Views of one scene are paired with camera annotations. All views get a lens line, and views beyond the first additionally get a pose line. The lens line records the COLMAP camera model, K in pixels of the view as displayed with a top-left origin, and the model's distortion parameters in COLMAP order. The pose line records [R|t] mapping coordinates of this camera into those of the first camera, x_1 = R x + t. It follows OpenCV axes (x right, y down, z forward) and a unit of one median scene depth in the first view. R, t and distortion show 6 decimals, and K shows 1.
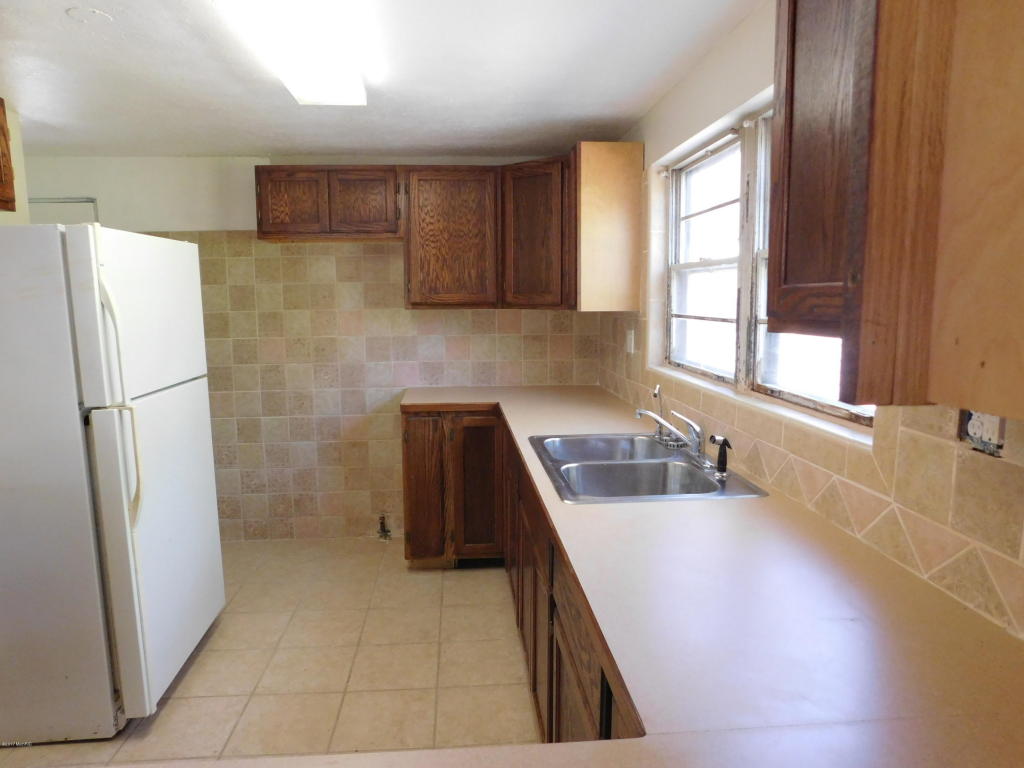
lens RADIAL K [[680.7, 0, 514.4], [0, 680.7, 380.4], [0, 0, 1]] dist [-0.055067, 0.022333]
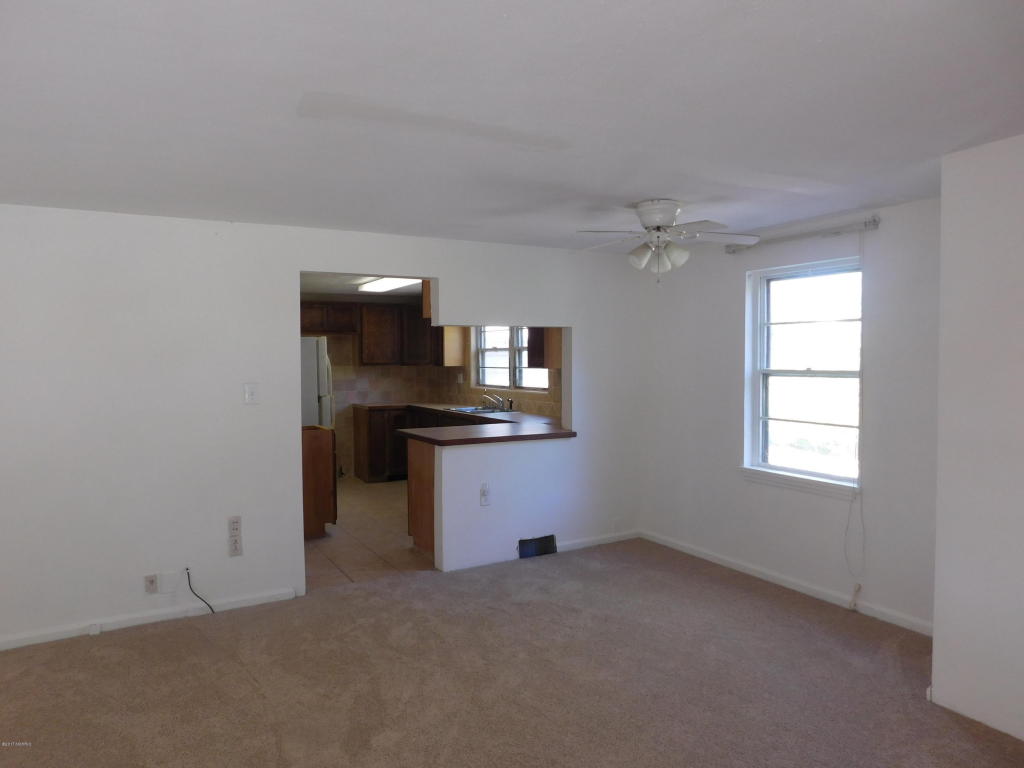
lens RADIAL K [[680.7, 0, 513.1], [0, 680.7, 385.5], [0, 0, 1]] dist [-0.055067, 0.022333]
pose [[0.906810, -0.015462, 0.421255, -0.771703], [0.051606, 0.995882, -0.074535, 0.180488], [-0.418368, 0.089329, 0.903874, -1.460278]]
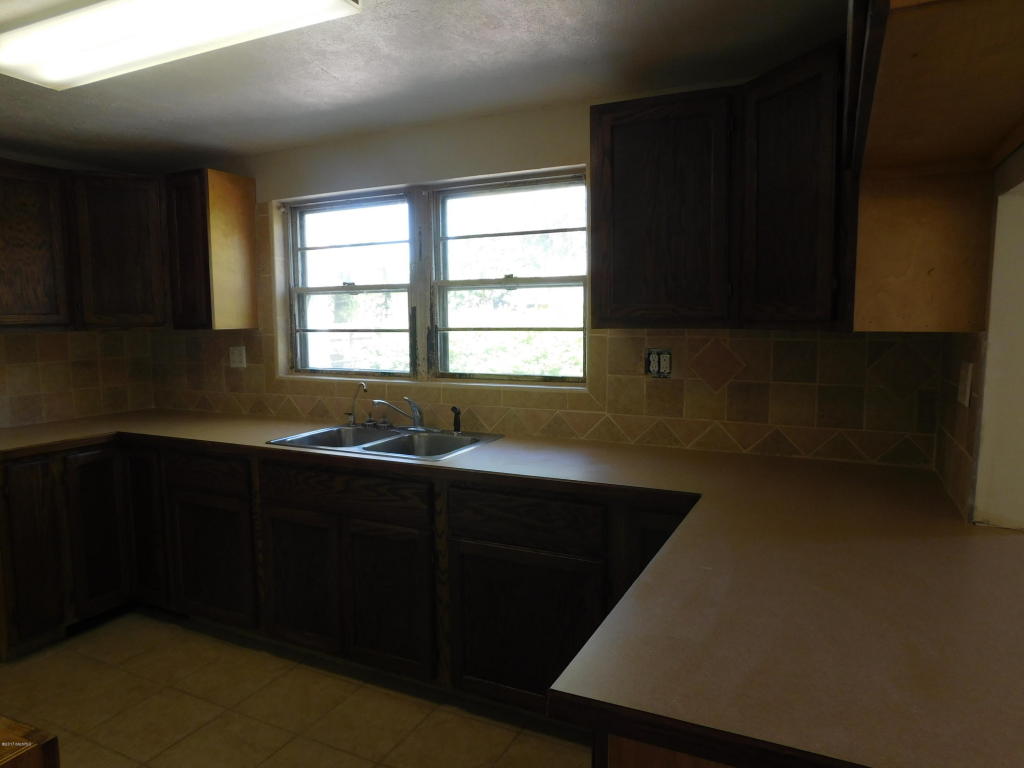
lens RADIAL K [[680.7, 0, 512.3], [0, 680.7, 385.3], [0, 0, 1]] dist [-0.055067, 0.022333]
pose [[0.503201, -0.087006, 0.859779, -0.584889], [0.112752, 0.993024, 0.034500, -0.001044], [-0.856782, 0.079581, 0.509500, 0.091260]]
